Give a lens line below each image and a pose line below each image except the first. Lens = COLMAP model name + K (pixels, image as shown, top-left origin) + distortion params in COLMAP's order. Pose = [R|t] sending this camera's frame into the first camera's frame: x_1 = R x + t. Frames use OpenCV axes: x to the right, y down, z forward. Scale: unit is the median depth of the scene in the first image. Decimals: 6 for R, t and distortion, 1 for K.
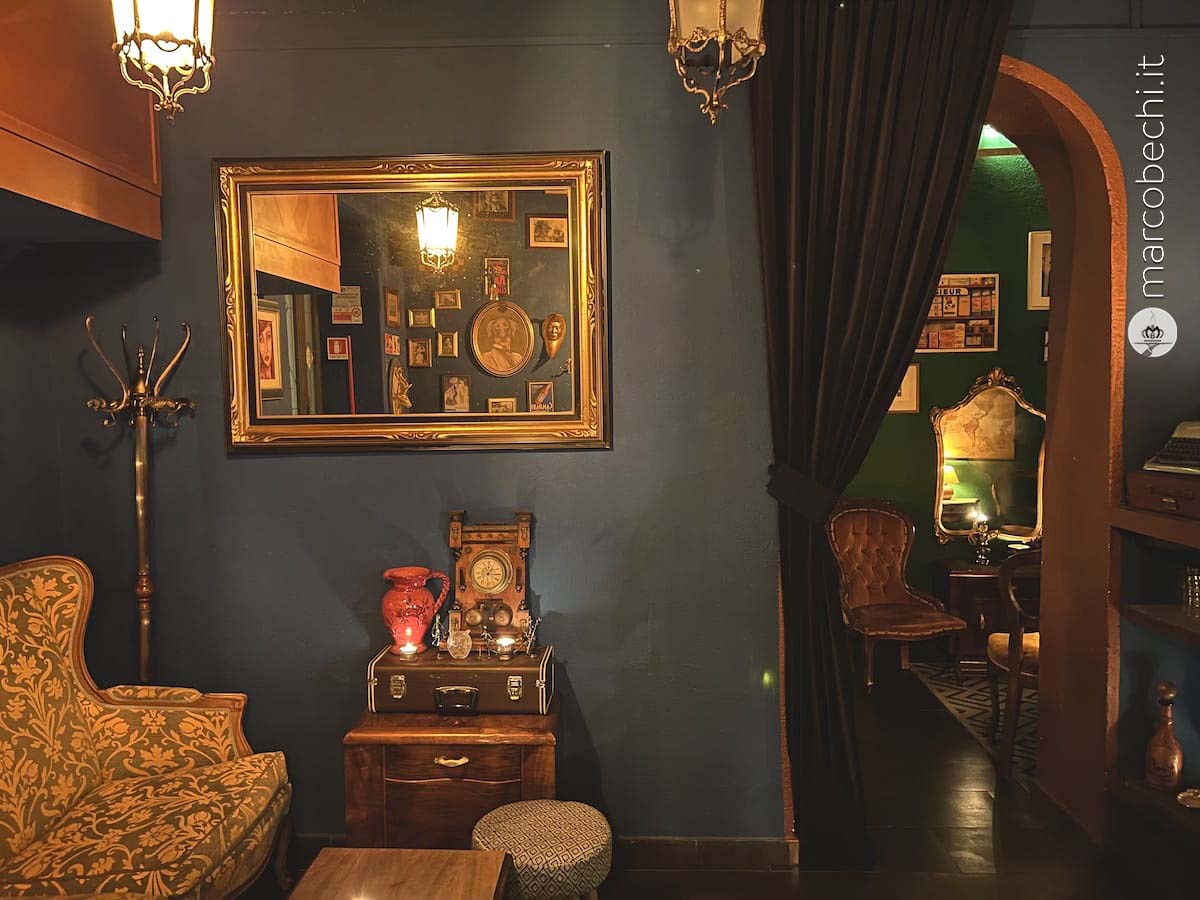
lens RADIAL K [[917.7, 0, 600.0], [0, 917.7, 450.0], [0, 0, 1]] dist [0.074121, -0.075571]
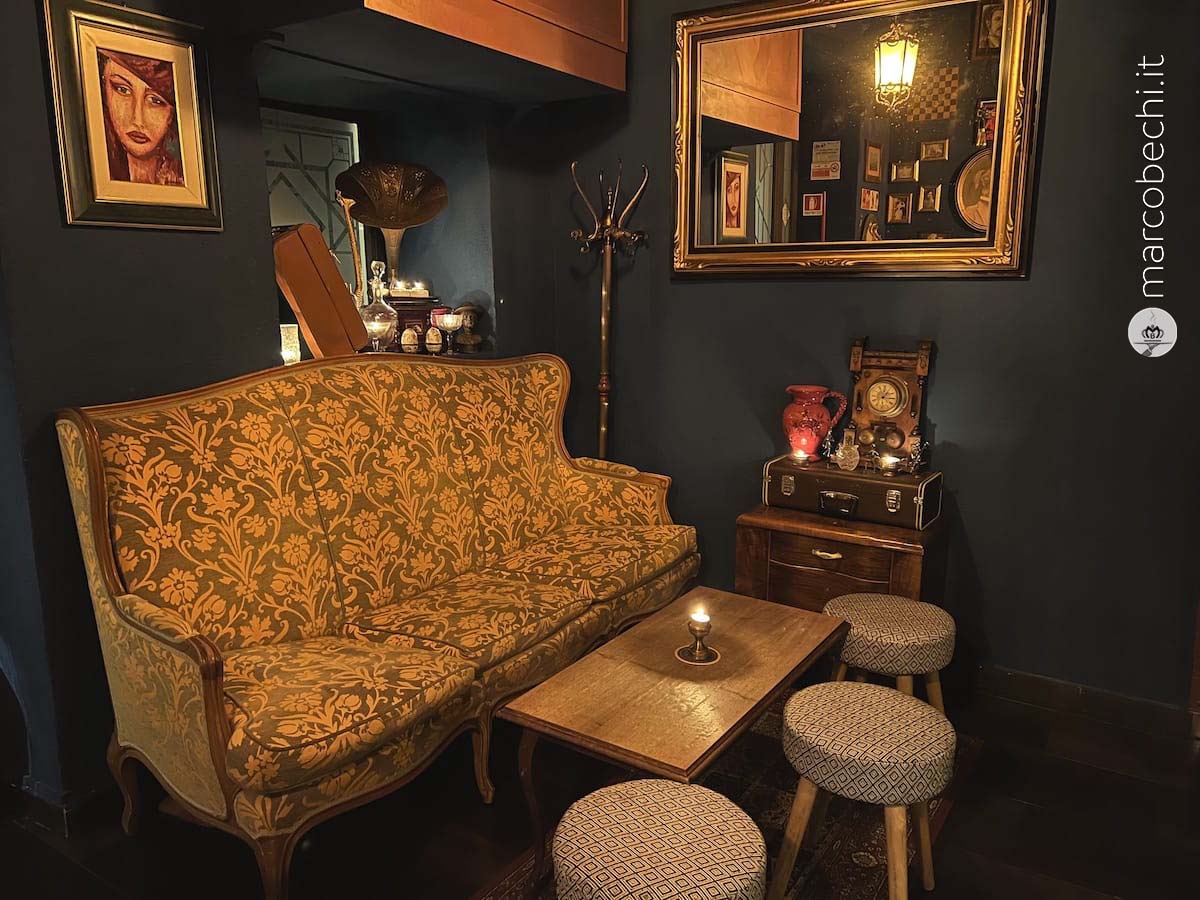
lens RADIAL K [[917.7, 0, 600.0], [0, 917.7, 450.0], [0, 0, 1]] dist [0.074121, -0.075571]
pose [[0.857439, 0.108664, -0.502982, 0.146017], [-0.043305, 0.989220, 0.139888, 0.063707], [0.512761, -0.098164, 0.852901, -0.077223]]
